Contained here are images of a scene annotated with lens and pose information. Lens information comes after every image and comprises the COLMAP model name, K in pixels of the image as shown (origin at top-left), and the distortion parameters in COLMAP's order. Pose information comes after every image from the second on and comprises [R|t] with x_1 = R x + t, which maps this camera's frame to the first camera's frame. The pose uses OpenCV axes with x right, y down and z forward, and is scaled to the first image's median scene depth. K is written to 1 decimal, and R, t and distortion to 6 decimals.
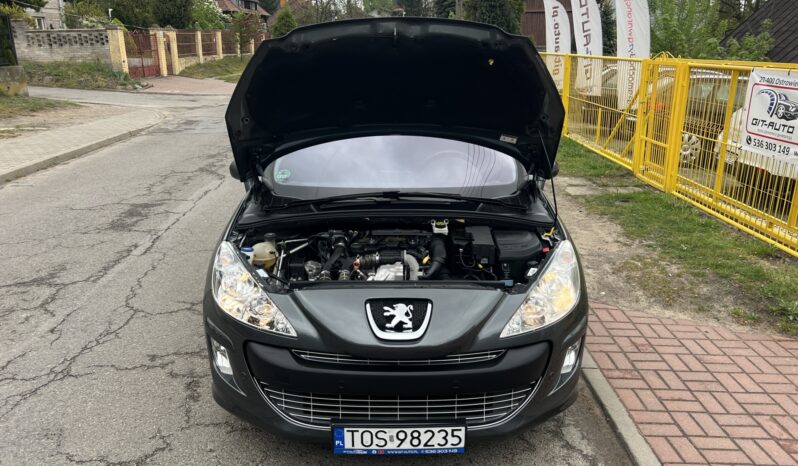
lens RADIAL K [[622.7, 0, 397.1], [0, 622.7, 232.8], [0, 0, 1]] dist [0.051329, -0.061455]
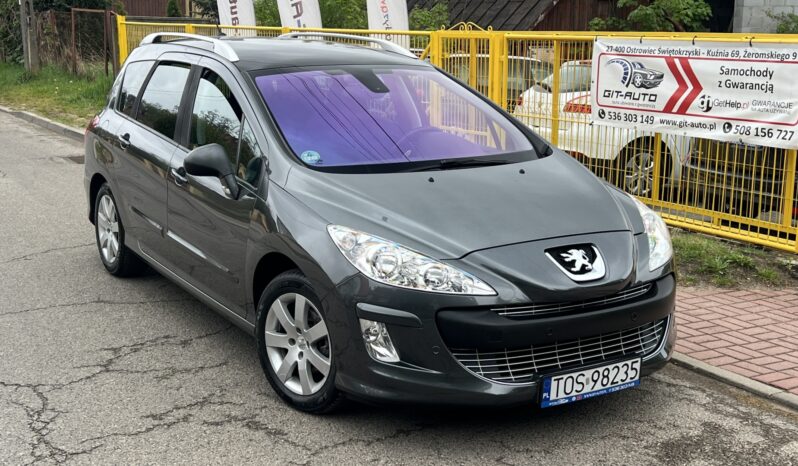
lens RADIAL K [[1029.6, 0, 394.2], [0, 1029.6, 231.3], [0, 0, 1]] dist [0.085036, 0.000000]
pose [[0.858581, -0.100123, 0.502806, -0.871728], [0.145421, 0.988025, -0.051574, 0.102795], [-0.491621, 0.117400, 0.862859, -0.255771]]
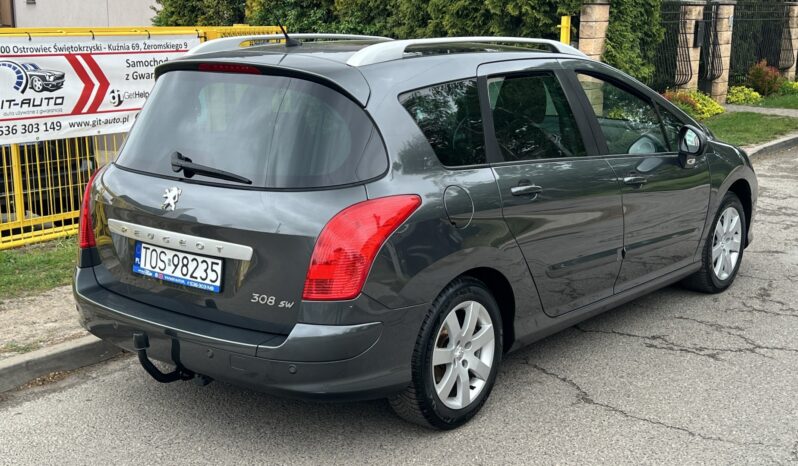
lens RADIAL K [[1029.6, 0, 394.9], [0, 1029.6, 226.7], [0, 0, 1]] dist [0.085036, 0.000000]
pose [[-0.772770, -0.129446, 0.621345, -1.044096], [0.187205, 0.888939, 0.418021, -0.842614], [-0.606449, 0.439353, -0.662713, 2.814390]]
